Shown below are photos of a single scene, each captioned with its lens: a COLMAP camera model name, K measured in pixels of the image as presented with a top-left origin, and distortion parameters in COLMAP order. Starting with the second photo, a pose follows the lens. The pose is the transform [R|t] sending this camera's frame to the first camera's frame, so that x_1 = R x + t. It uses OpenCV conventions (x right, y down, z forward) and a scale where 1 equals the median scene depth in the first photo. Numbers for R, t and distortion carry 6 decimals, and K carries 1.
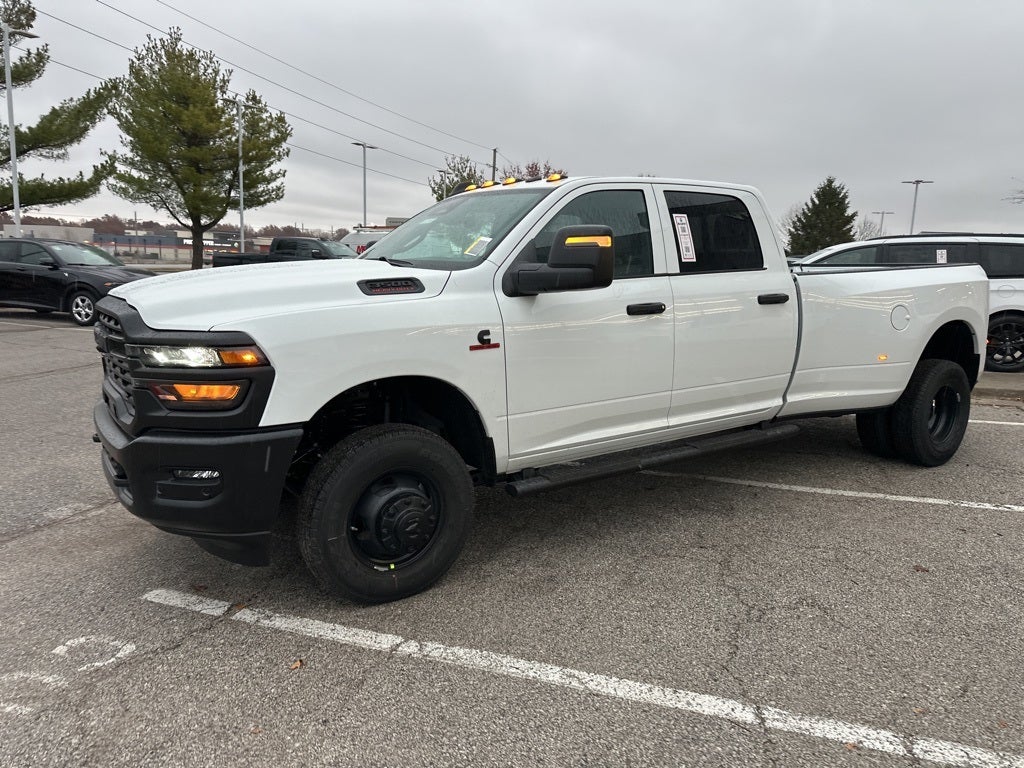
lens RADIAL K [[717.6, 0, 510.3], [0, 717.6, 384.1], [0, 0, 1]] dist [0.050254, -0.059444]
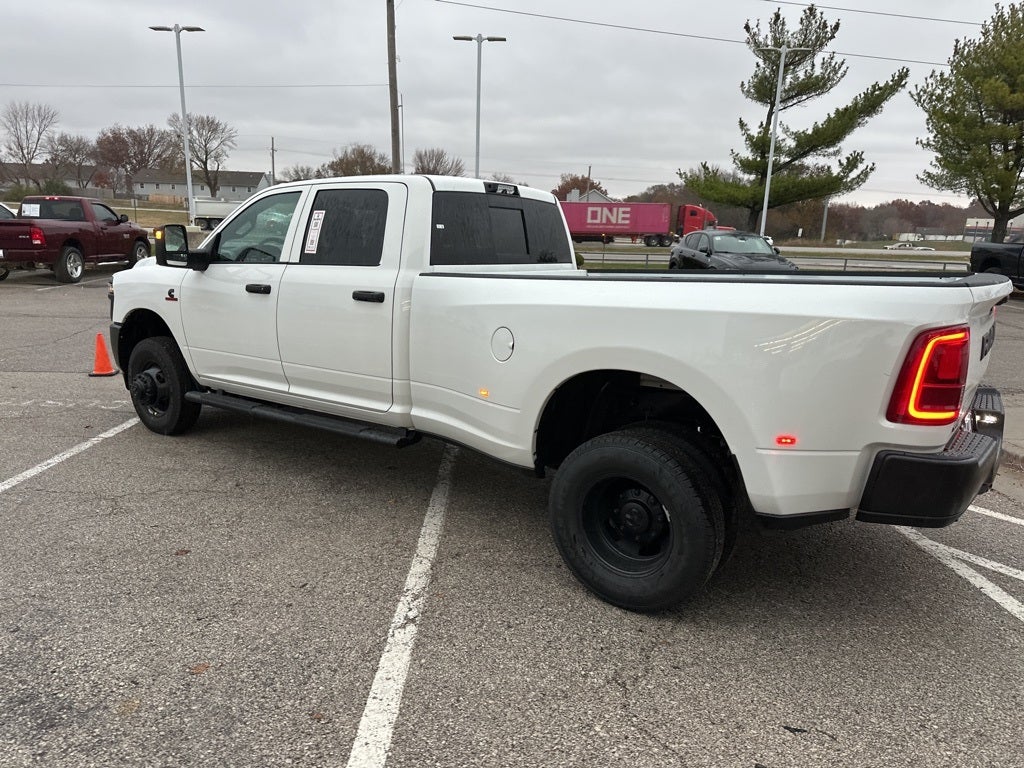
lens RADIAL K [[716.6, 0, 509.6], [0, 716.6, 393.3], [0, 0, 1]] dist [0.051511, -0.060257]
pose [[0.335546, 0.201542, -0.920212, 1.405277], [-0.176425, 0.973006, 0.148773, -0.176422], [0.925356, 0.112428, 0.362045, 0.892116]]
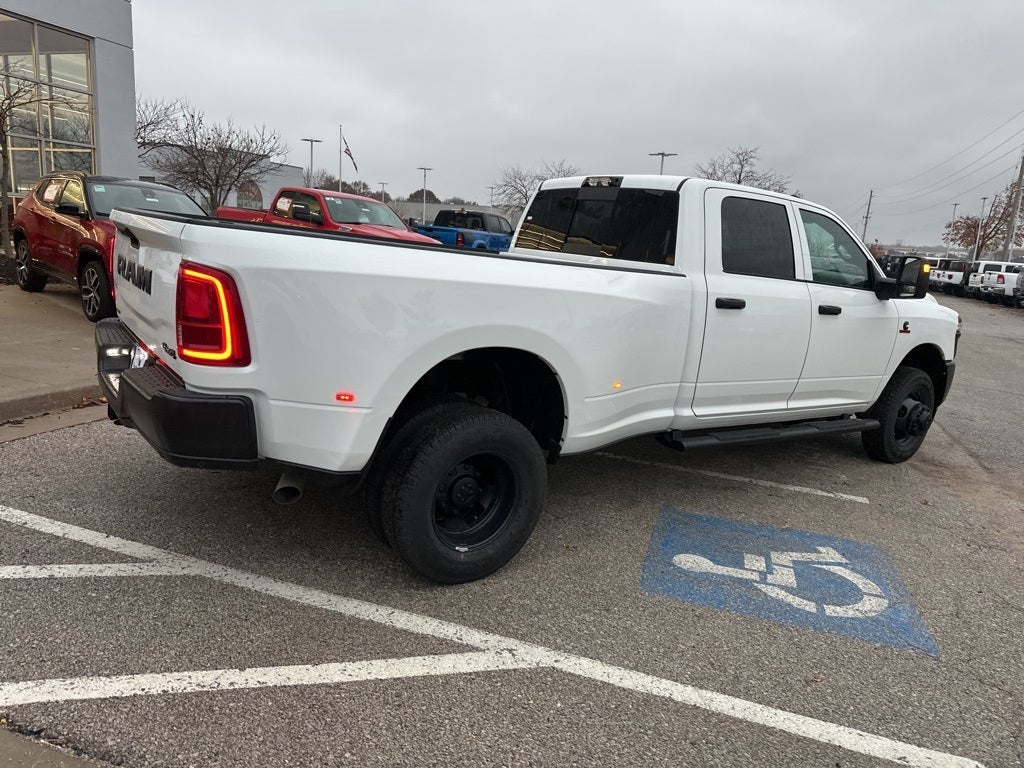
lens RADIAL K [[718.1, 0, 512.0], [0, 718.1, 384.0], [0, 0, 1]] dist [0.048749, -0.059503]
pose [[-0.995609, -0.087286, -0.033810, 0.441054], [-0.093605, 0.929399, 0.357009, -0.416550], [0.000261, 0.358607, -0.933489, 2.443451]]
